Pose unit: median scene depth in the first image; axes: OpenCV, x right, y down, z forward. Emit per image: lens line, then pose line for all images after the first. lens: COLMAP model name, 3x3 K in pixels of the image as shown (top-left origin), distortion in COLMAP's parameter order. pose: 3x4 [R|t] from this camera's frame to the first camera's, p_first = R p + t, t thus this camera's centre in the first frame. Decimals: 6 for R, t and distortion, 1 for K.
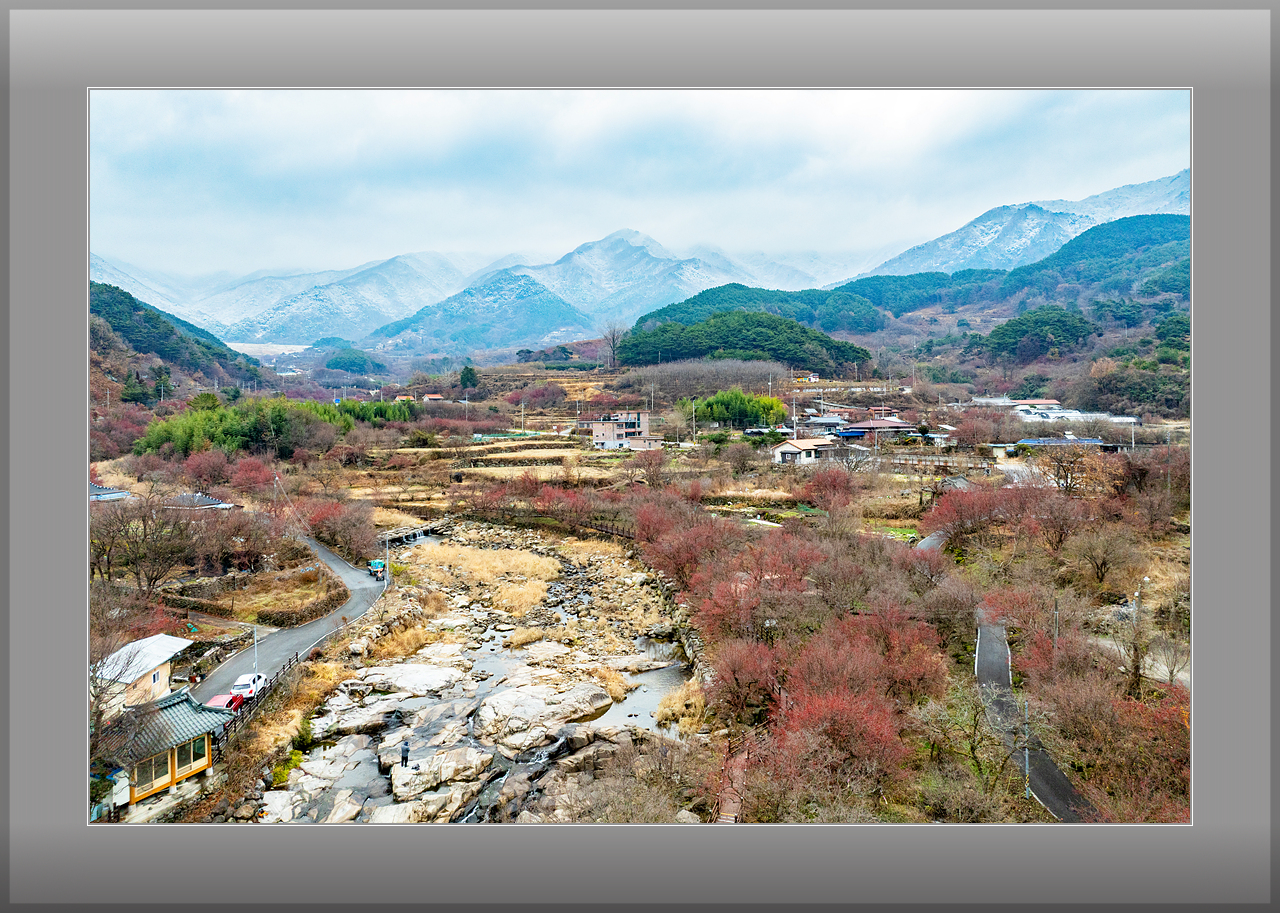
lens RADIAL K [[778.4, 0, 641.2], [0, 778.4, 413.8], [0, 0, 1]] dist [-0.038278, 0.004706]
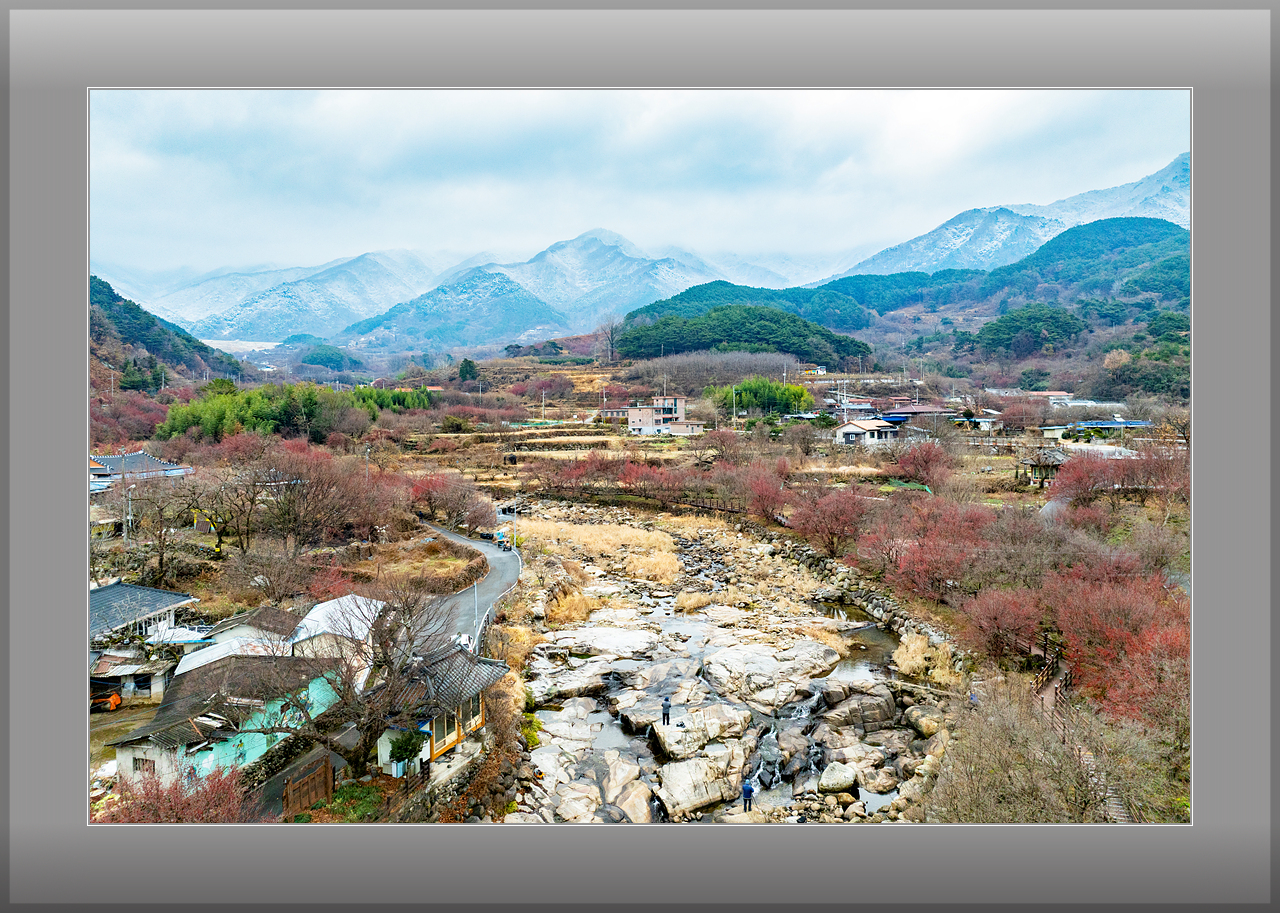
lens RADIAL K [[778.4, 0, 641.2], [0, 778.4, 413.8], [0, 0, 1]] dist [-0.038278, 0.004706]
pose [[0.999136, 0.002099, 0.041498, -0.099635], [-0.002049, 0.999997, -0.001251, 0.022239], [-0.041500, 0.001165, 0.999138, 0.017502]]
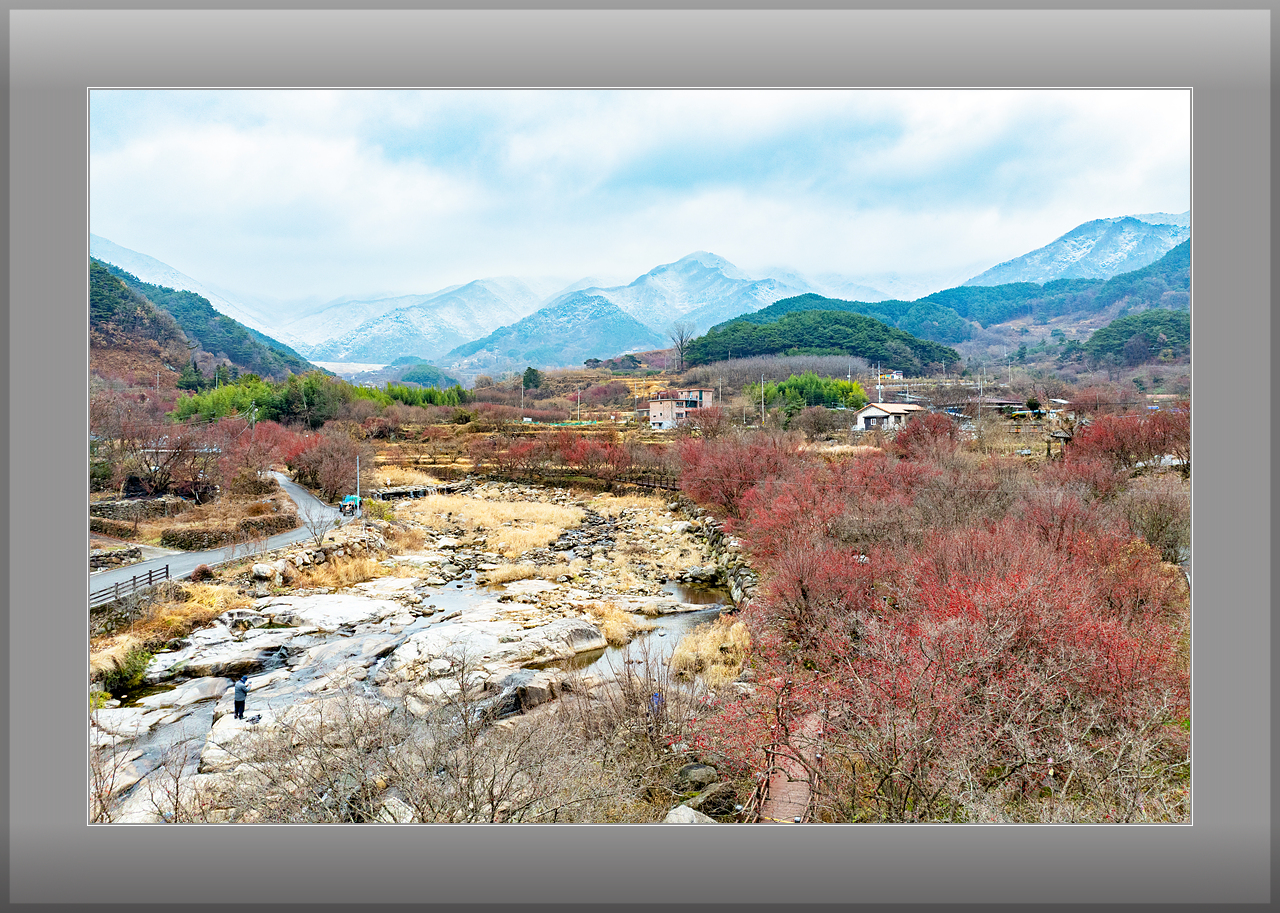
lens RADIAL K [[778.4, 0, 641.2], [0, 778.4, 413.8], [0, 0, 1]] dist [-0.038278, 0.004706]
pose [[0.995472, 0.007287, -0.094778, 0.015286], [-0.010414, 0.999416, -0.032542, 0.063028], [0.094485, 0.033382, 0.994966, 0.113527]]
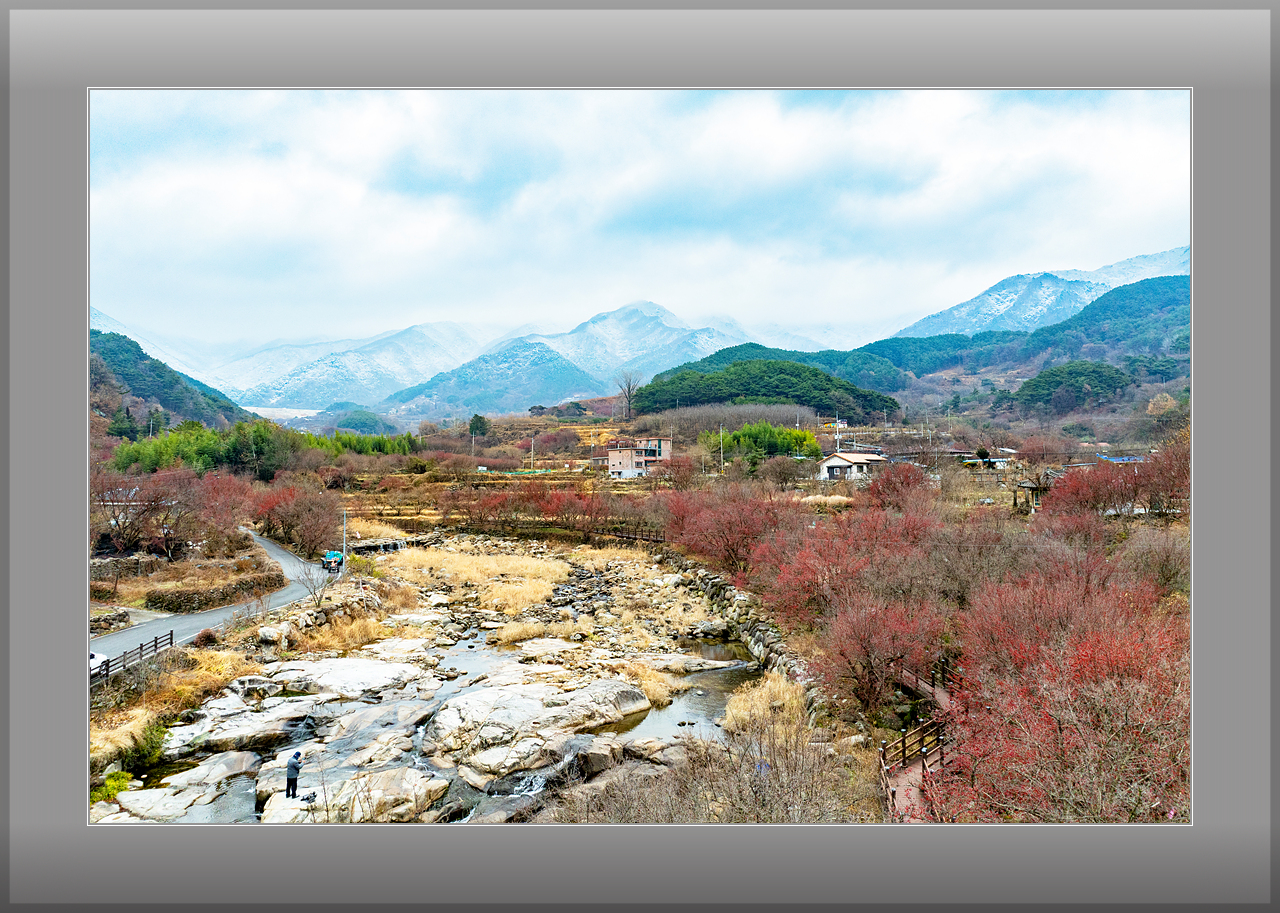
lens RADIAL K [[778.4, 0, 641.2], [0, 778.4, 413.8], [0, 0, 1]] dist [-0.038278, 0.004706]
pose [[0.999845, 0.005389, -0.016742, -0.010965], [-0.006925, 0.995634, -0.093091, 0.060321], [0.016167, 0.093193, 0.995517, 0.110016]]
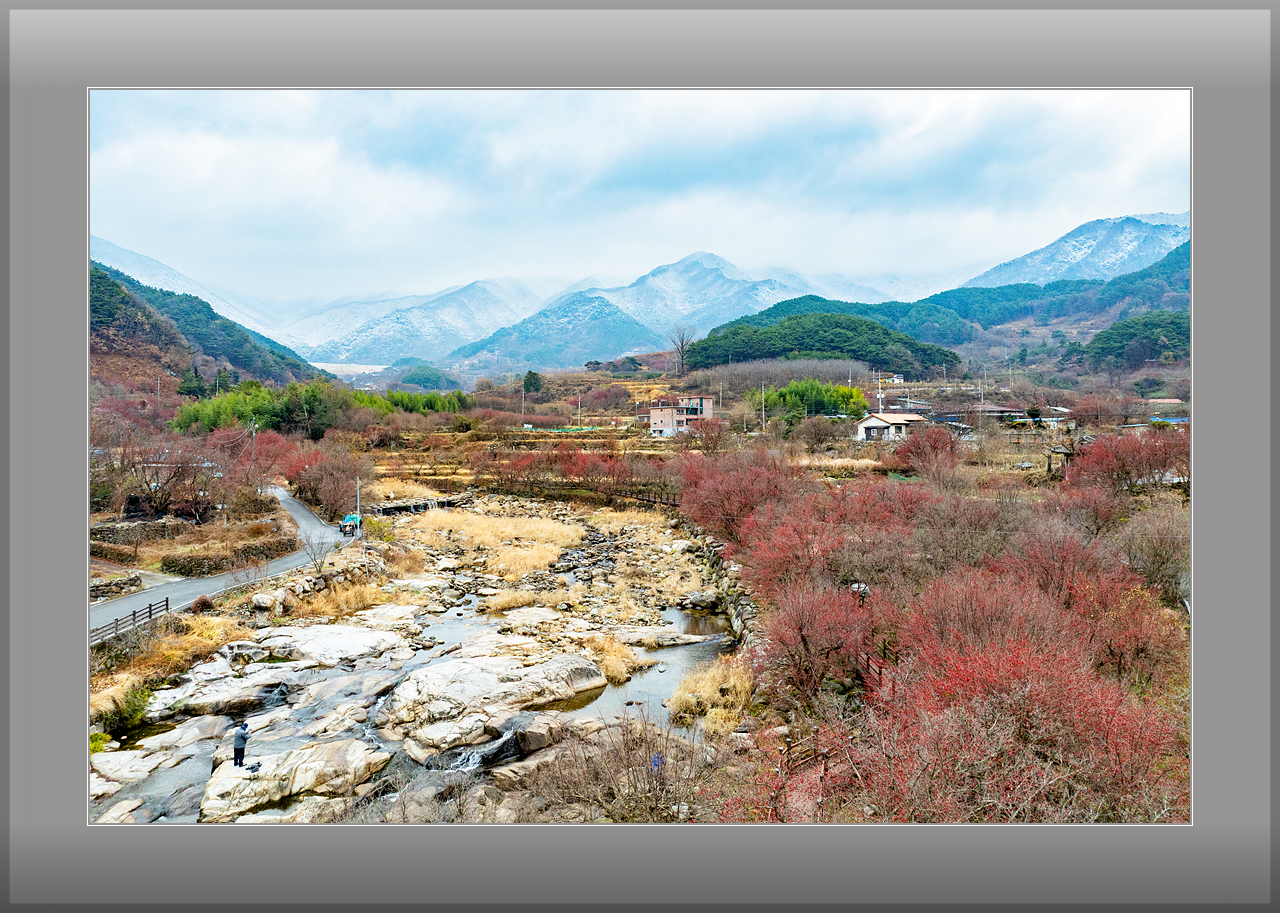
lens RADIAL K [[778.4, 0, 641.2], [0, 778.4, 413.8], [0, 0, 1]] dist [-0.038278, 0.004706]
pose [[0.995387, 0.005914, -0.095763, 0.015499], [-0.009079, 0.999426, -0.032649, 0.053482], [0.095515, 0.033367, 0.994869, 0.113566]]
